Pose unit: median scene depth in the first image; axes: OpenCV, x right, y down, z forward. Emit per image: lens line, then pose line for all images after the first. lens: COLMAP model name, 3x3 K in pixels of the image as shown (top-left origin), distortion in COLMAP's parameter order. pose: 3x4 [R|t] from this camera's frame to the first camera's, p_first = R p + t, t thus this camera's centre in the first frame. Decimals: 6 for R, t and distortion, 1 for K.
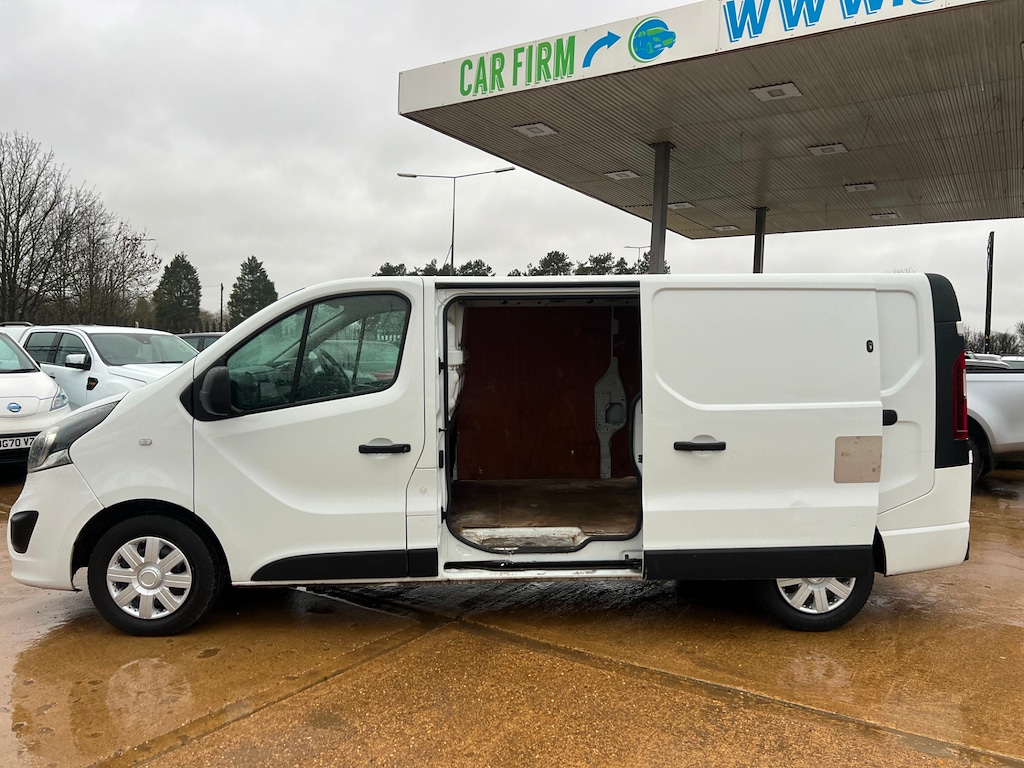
lens RADIAL K [[772.3, 0, 512.0], [0, 772.3, 384.0], [0, 0, 1]] dist [0.062328, -0.074046]
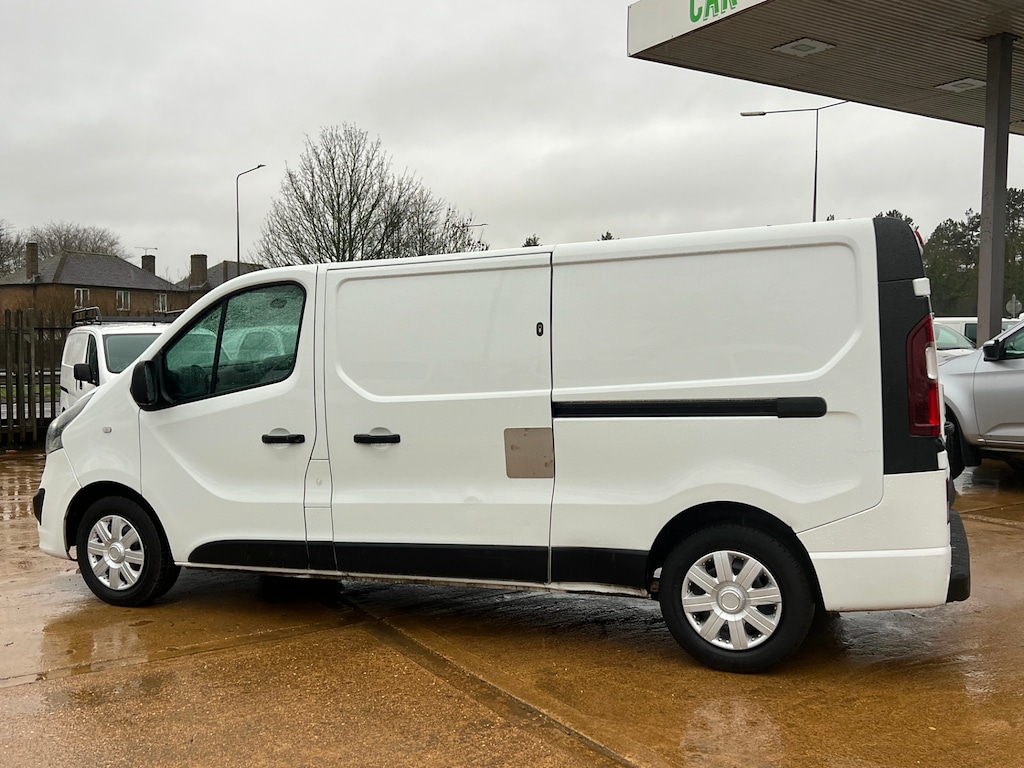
lens RADIAL K [[964.1, 0, 509.5], [0, 964.1, 383.5], [0, 0, 1]] dist [0.101667, -0.207584]
pose [[0.905144, -0.011011, -0.424962, 0.603196], [0.011897, 0.999929, -0.000568, 0.015263], [0.424938, -0.004541, 0.905211, -0.012577]]
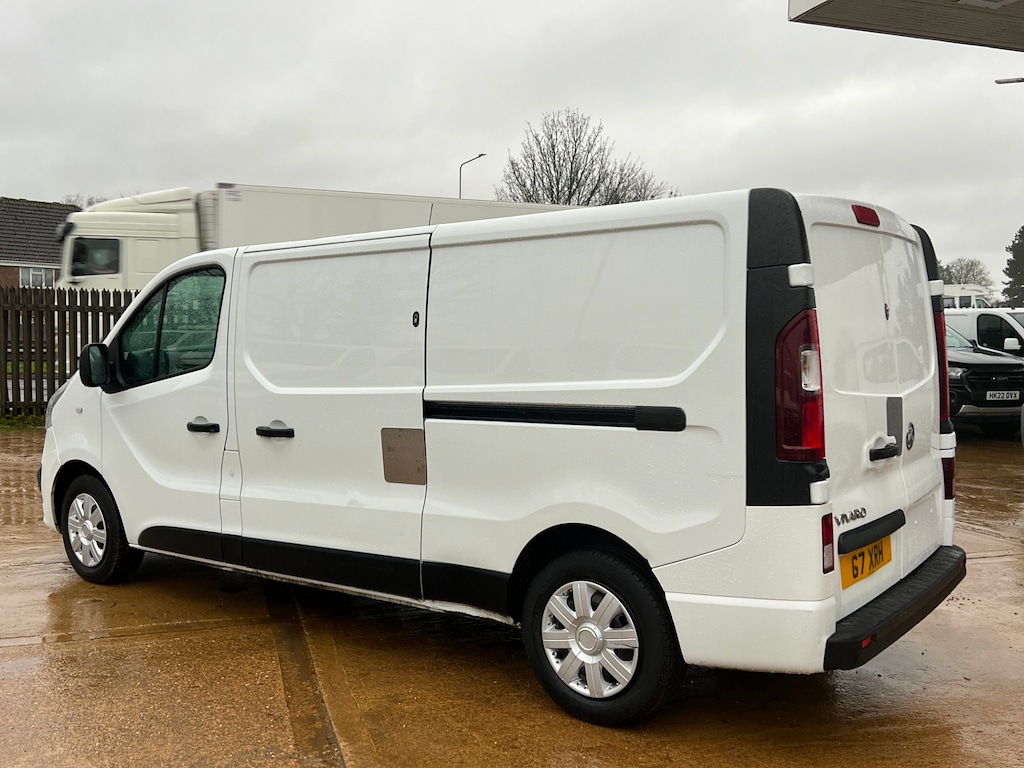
lens RADIAL K [[964.1, 0, 509.5], [0, 964.1, 383.5], [0, 0, 1]] dist [0.101667, -0.207584]
pose [[0.773238, 0.023001, -0.633699, 0.864452], [-0.018076, 0.999735, 0.014230, 0.003707], [0.633858, 0.000452, 0.773449, 0.279280]]
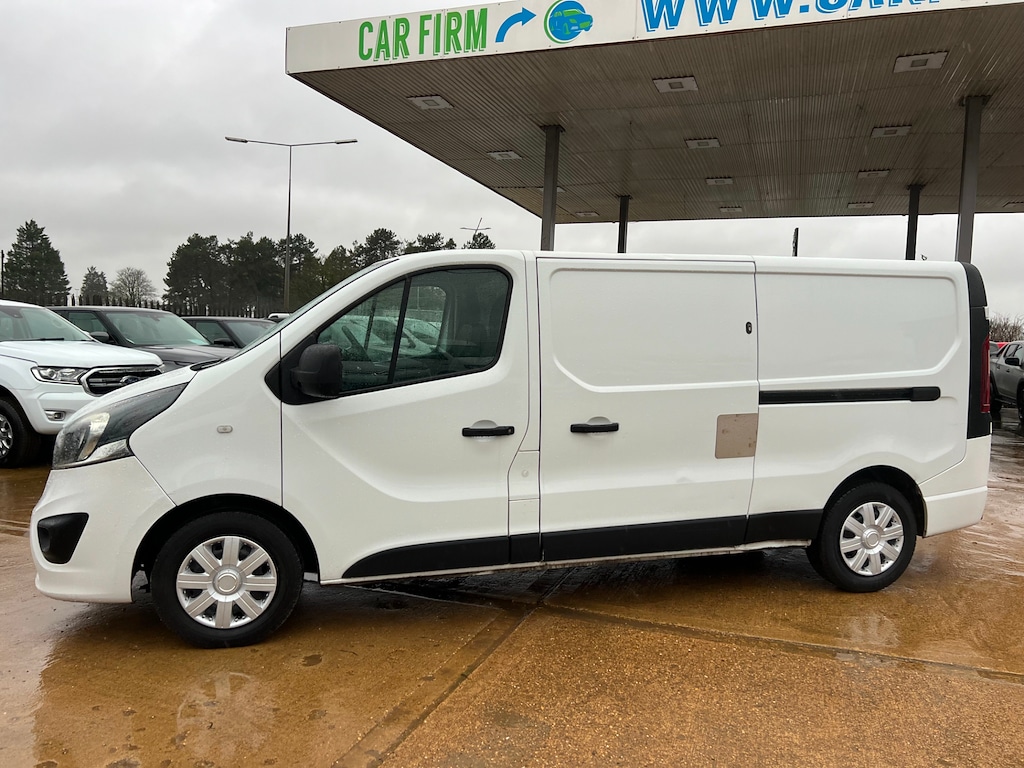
lens RADIAL K [[774.2, 0, 513.9], [0, 774.2, 388.5], [0, 0, 1]] dist [0.054853, -0.066850]
pose [[0.972694, -0.007443, 0.231970, -0.336249], [0.000420, 0.999540, 0.030309, 0.001936], [-0.232089, -0.029384, 0.972251, 0.068011]]
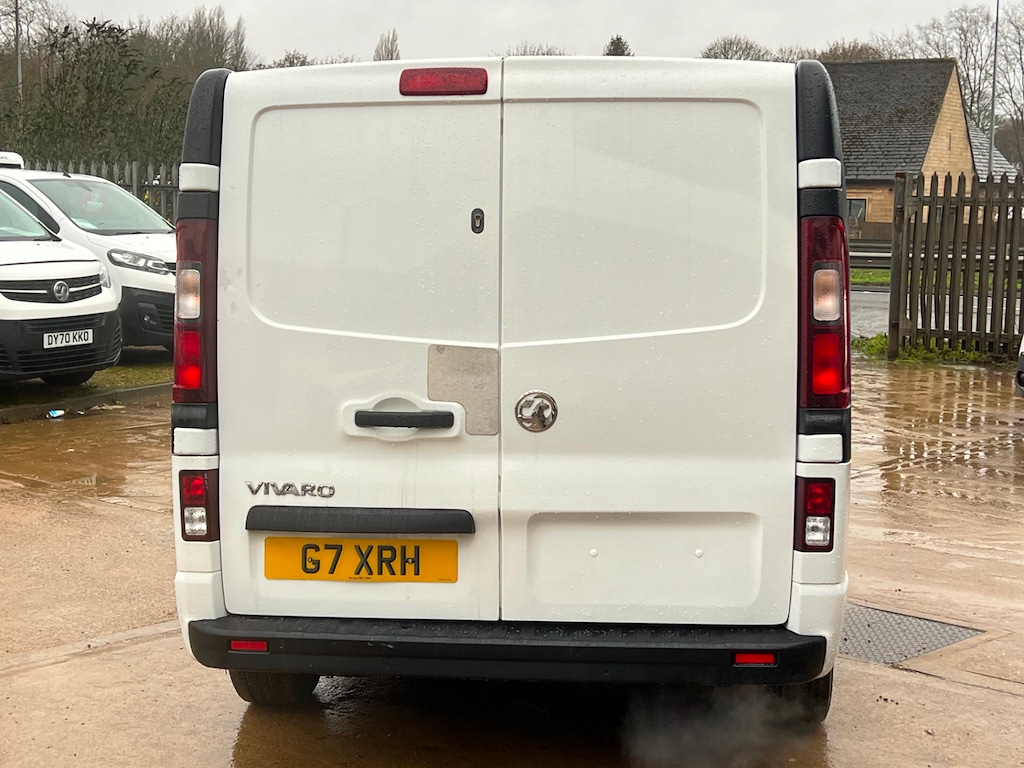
lens RADIAL K [[1525.9, 0, 515.2], [0, 1525.9, 382.5], [0, 0, 1]] dist [0.220518, -0.733909]
pose [[-0.139182, 0.087400, -0.986402, 1.499035], [-0.049792, 0.994220, 0.095119, -0.046513], [0.989014, 0.062353, -0.134026, 1.329346]]
